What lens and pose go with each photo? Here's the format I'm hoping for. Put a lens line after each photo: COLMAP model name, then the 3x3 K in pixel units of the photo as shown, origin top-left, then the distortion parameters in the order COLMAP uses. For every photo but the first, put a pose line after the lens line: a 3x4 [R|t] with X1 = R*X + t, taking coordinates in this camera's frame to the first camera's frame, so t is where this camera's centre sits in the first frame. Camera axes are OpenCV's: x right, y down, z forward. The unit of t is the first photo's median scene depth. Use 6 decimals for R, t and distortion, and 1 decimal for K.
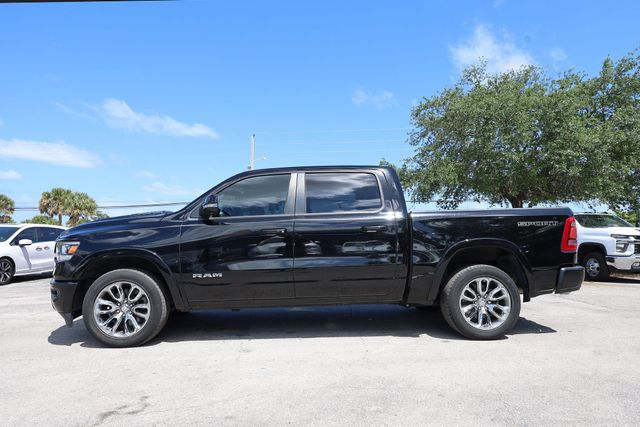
lens RADIAL K [[411.2, 0, 320.0], [0, 411.2, 213.5], [0, 0, 1]] dist [-0.003863, 0.001739]
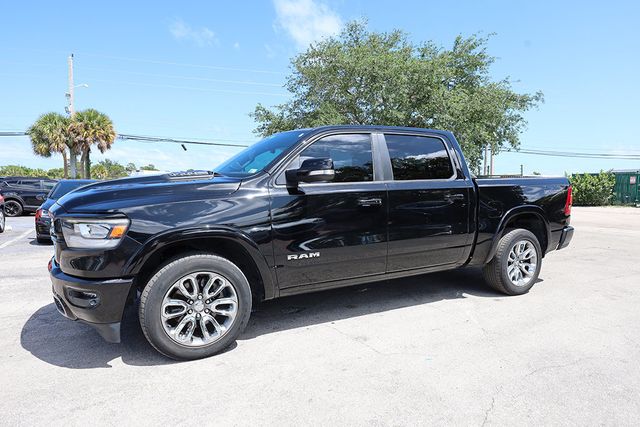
lens RADIAL K [[401.4, 0, 322.2], [0, 401.4, 210.9], [0, 0, 1]] dist [-0.000777, 0.000405]
pose [[0.903938, -0.016900, 0.427329, -0.506652], [-0.041233, 0.991120, 0.126416, -0.035444], [-0.425670, -0.131892, 0.895215, 0.244016]]
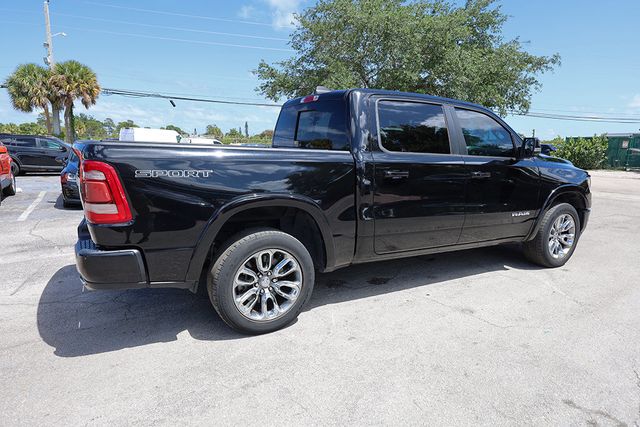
lens RADIAL K [[401.2, 0, 320.0], [0, 401.2, 213.5], [0, 0, 1]] dist [0.002170, -0.000017]
pose [[0.885735, -0.058414, 0.460501, -0.708938], [-0.055711, 0.971503, 0.230389, -0.051902], [-0.460835, -0.229718, 0.857240, 0.355258]]
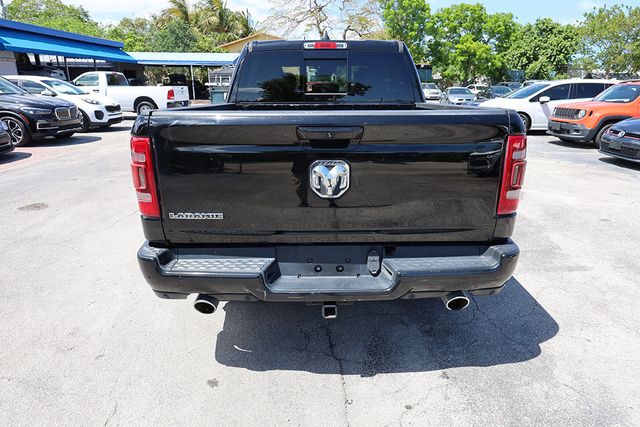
lens RADIAL K [[395.7, 0, 327.9], [0, 395.7, 214.0], [0, 0, 1]] dist [0.002105, 0.001748]
pose [[-0.051403, 0.322220, -0.945268, 0.954987], [0.064566, 0.945612, 0.318826, -0.034053], [0.996589, -0.044644, -0.069412, 1.152019]]
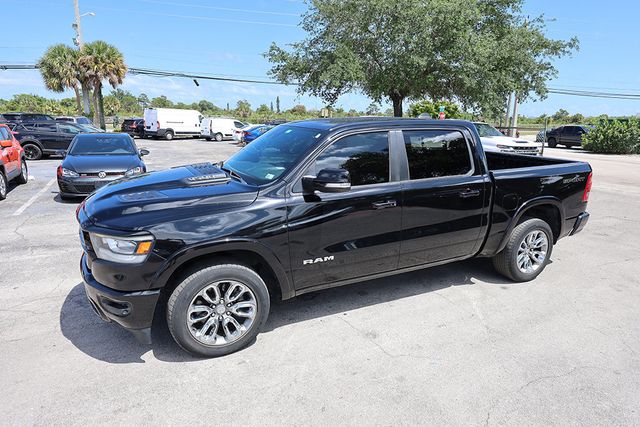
lens RADIAL K [[401.9, 0, 322.7], [0, 401.9, 213.6], [0, 0, 1]] dist [-0.002505, 0.001816]
pose [[0.918410, -0.067460, 0.389836, -0.510741], [-0.054615, 0.954304, 0.293806, -0.163524], [-0.391842, -0.291125, 0.872758, 0.257744]]
